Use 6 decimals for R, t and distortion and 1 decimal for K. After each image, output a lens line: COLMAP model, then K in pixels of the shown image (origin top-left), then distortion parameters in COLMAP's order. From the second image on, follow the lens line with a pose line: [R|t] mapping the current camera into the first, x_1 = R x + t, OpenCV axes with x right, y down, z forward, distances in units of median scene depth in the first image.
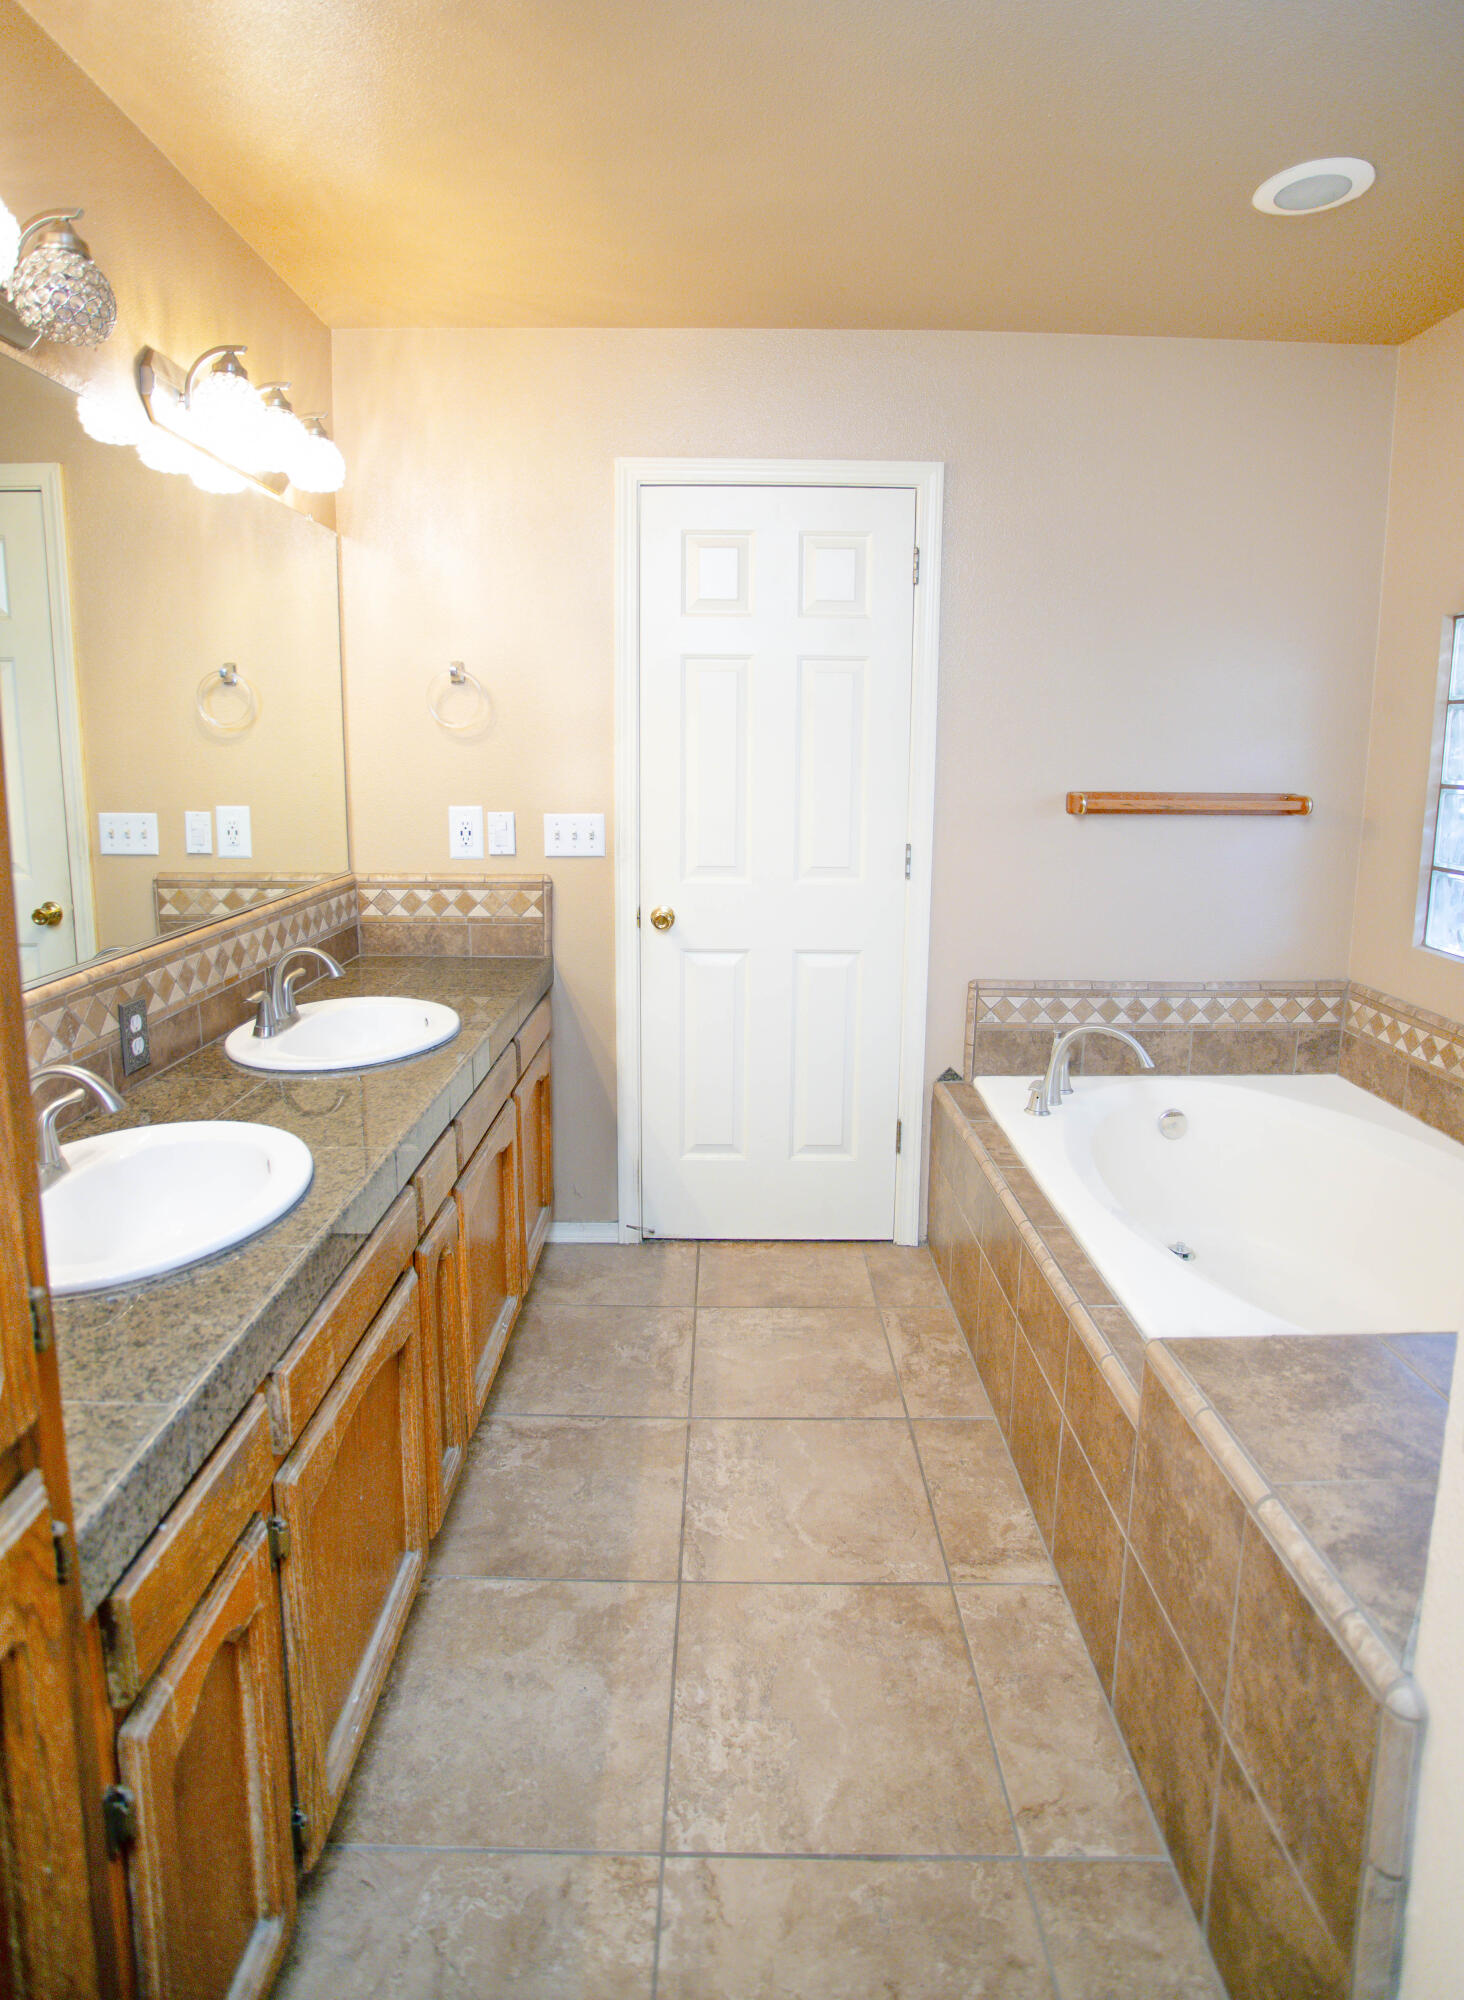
lens RADIAL K [[1064.9, 0, 734.2], [0, 1064.9, 888.9], [0, 0, 1]] dist [-0.002481, -0.000414]
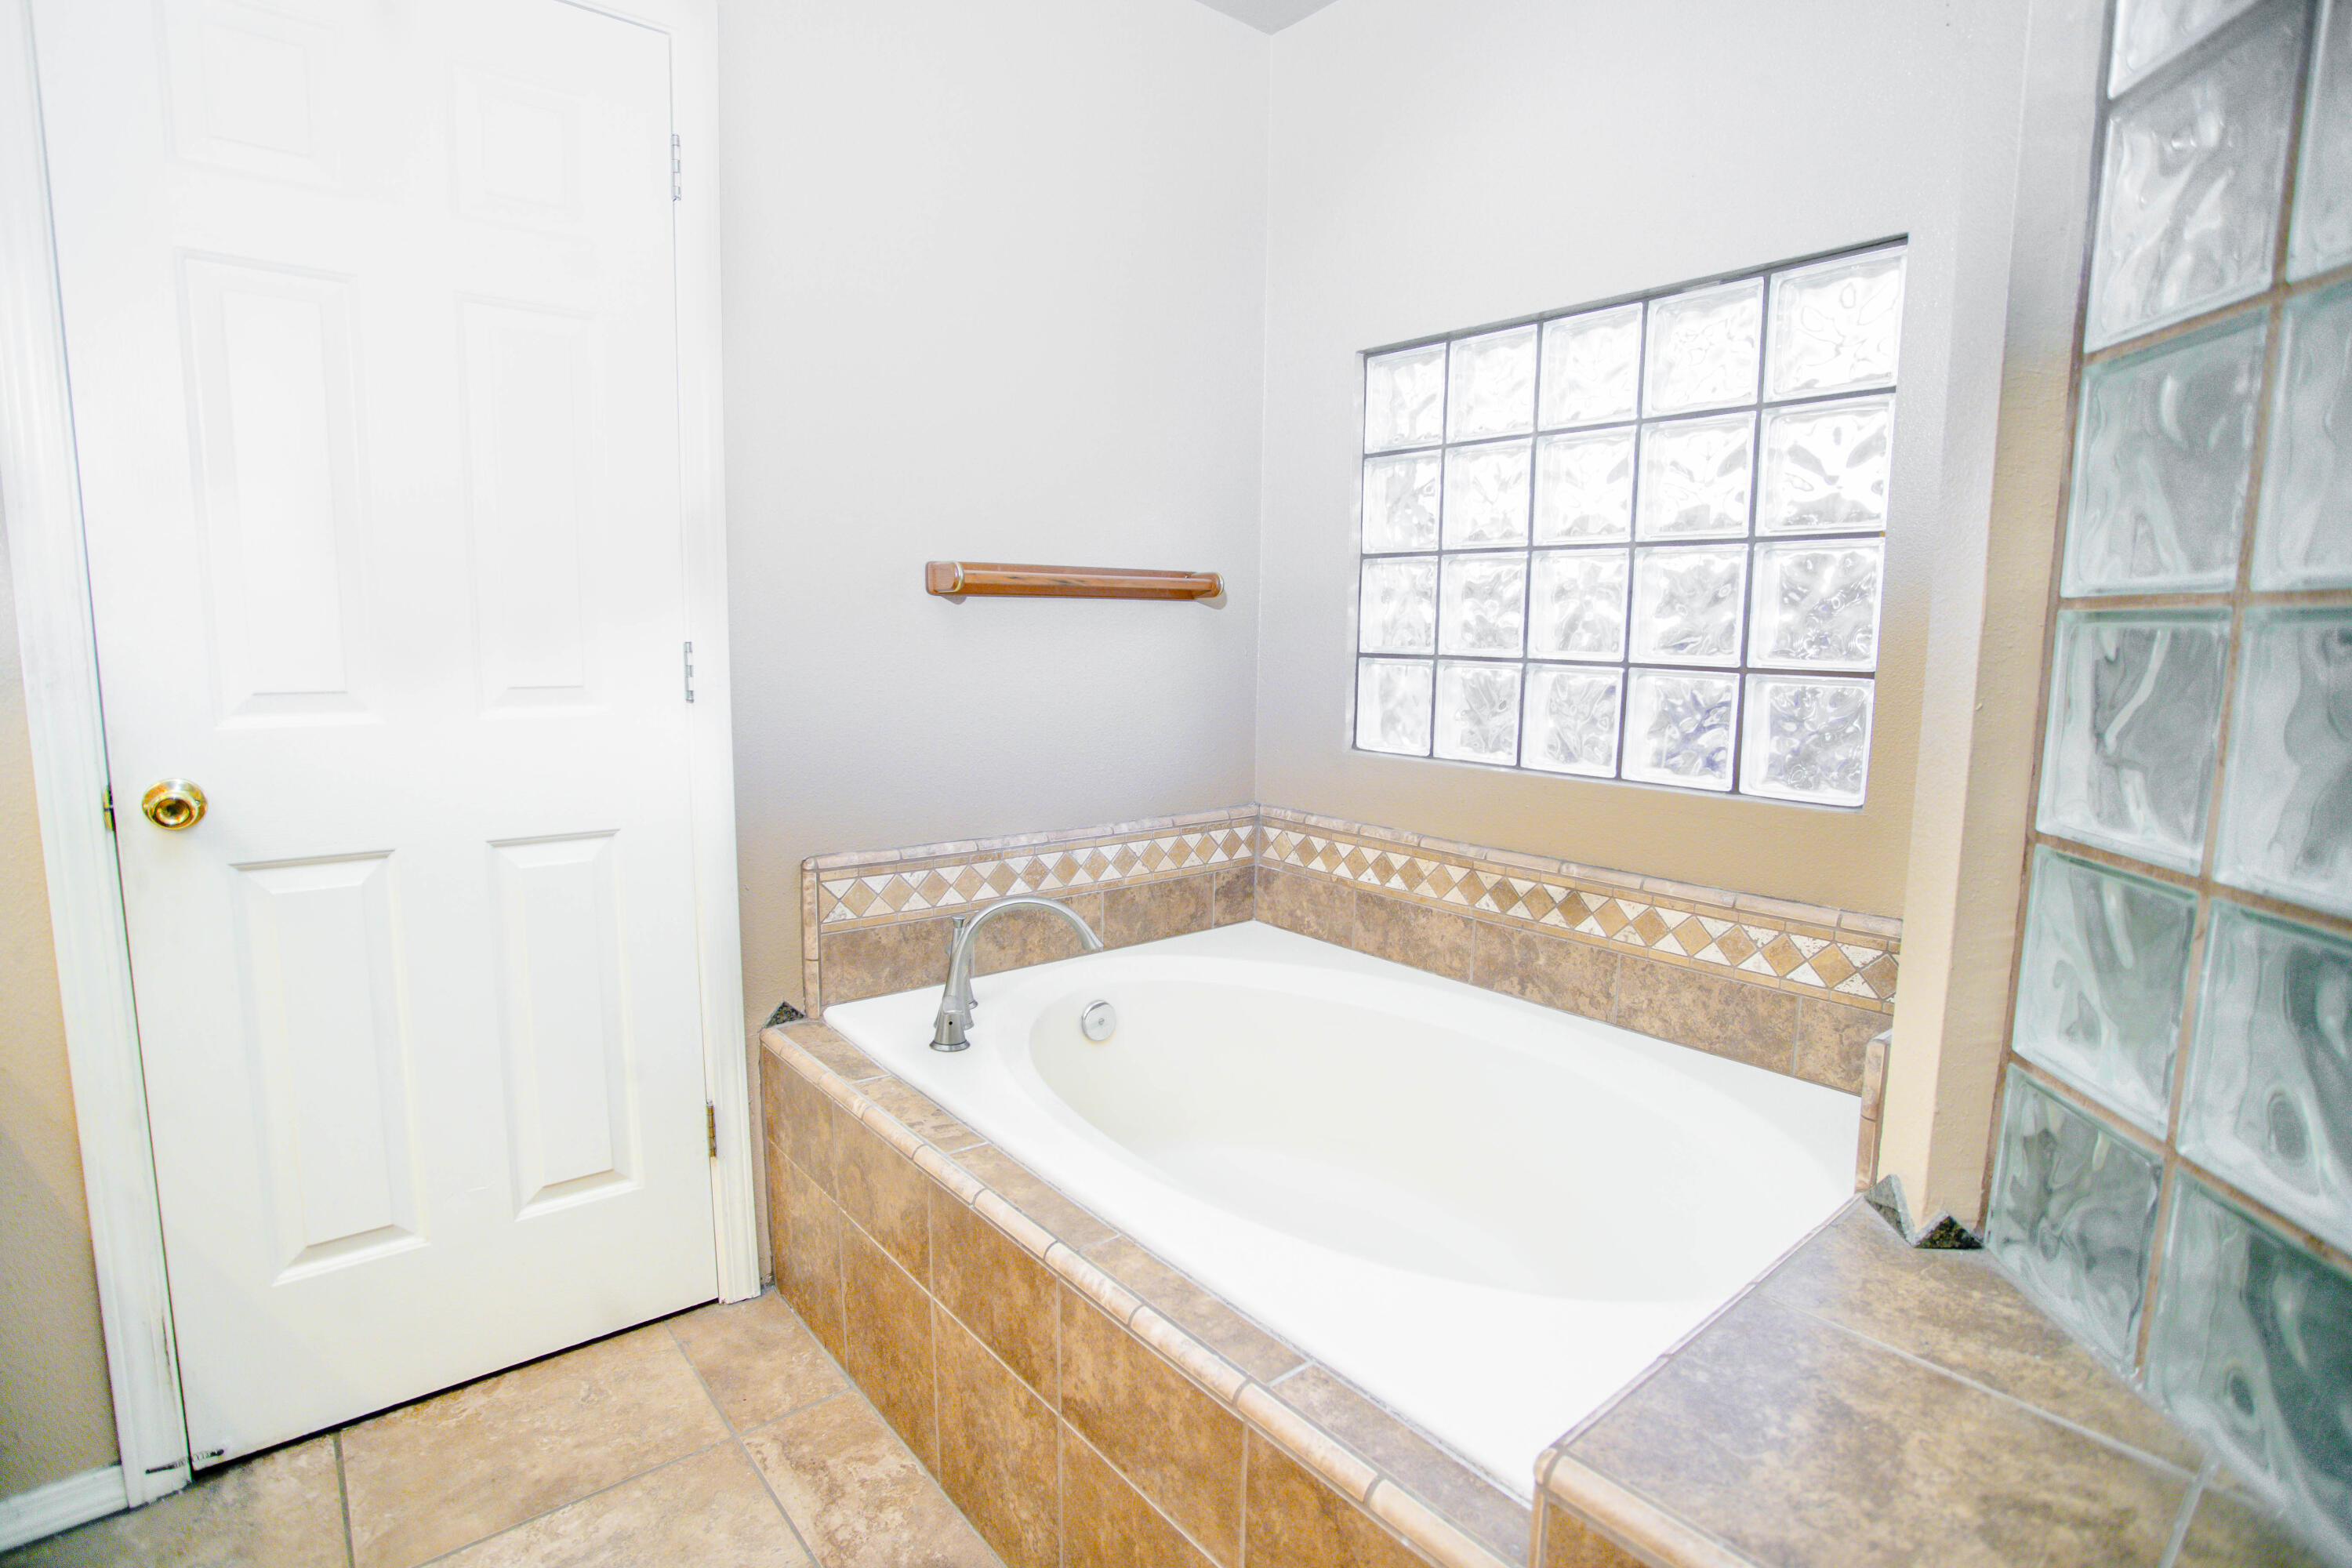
lens RADIAL K [[1176.3, 0, 1176.0], [0, 1176.3, 784.0], [0, 0, 1]] dist [-0.063554, 0.027195]
pose [[0.786046, -0.079225, 0.613071, -0.026809], [0.074324, 0.996671, 0.033503, 0.035649], [-0.613684, 0.019231, 0.789317, 0.324938]]
